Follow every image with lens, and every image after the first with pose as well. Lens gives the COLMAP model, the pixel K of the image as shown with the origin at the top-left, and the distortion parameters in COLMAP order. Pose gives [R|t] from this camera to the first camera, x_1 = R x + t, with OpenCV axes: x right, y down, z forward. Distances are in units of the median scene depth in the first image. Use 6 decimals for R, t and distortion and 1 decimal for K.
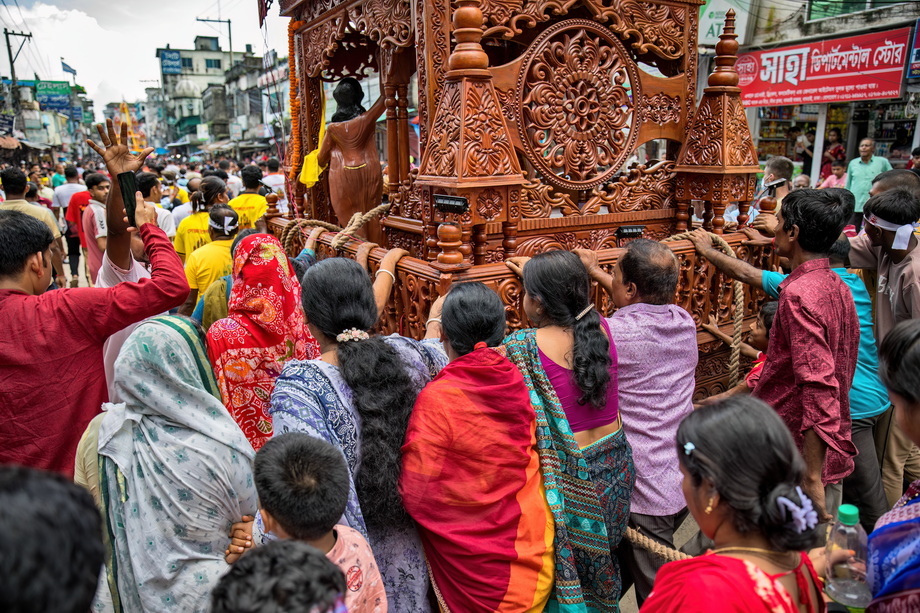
lens RADIAL K [[602.0, 0, 460.0], [0, 602.0, 306.5], [0, 0, 1]] dist [-0.101759, 0.063750]
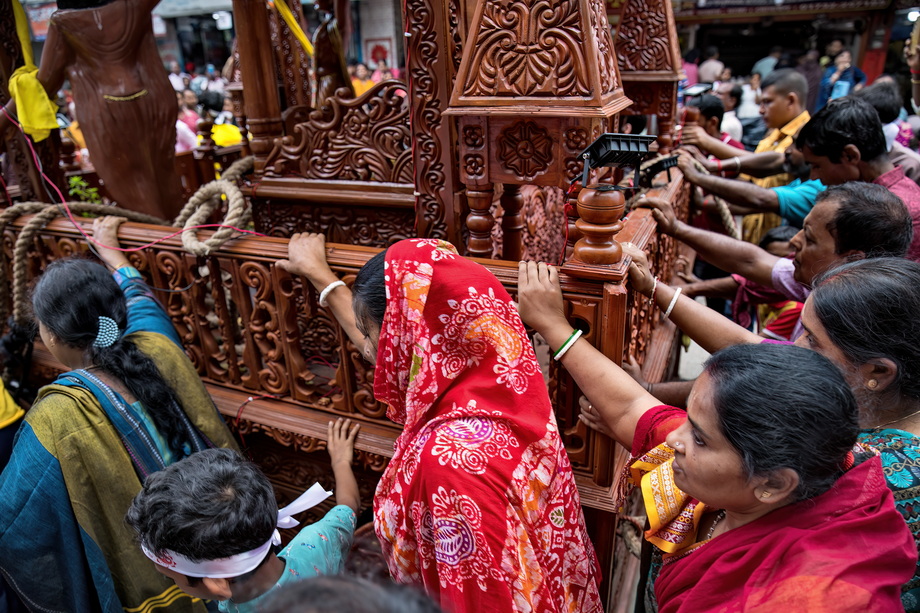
lens RADIAL K [[602.0, 0, 460.0], [0, 602.0, 306.5], [0, 0, 1]] dist [-0.101759, 0.063750]
pose [[0.845819, -0.215896, 0.487830, -0.271076], [0.152852, 0.974187, 0.166119, -0.100843], [-0.511103, -0.065941, 0.856987, 0.429534]]
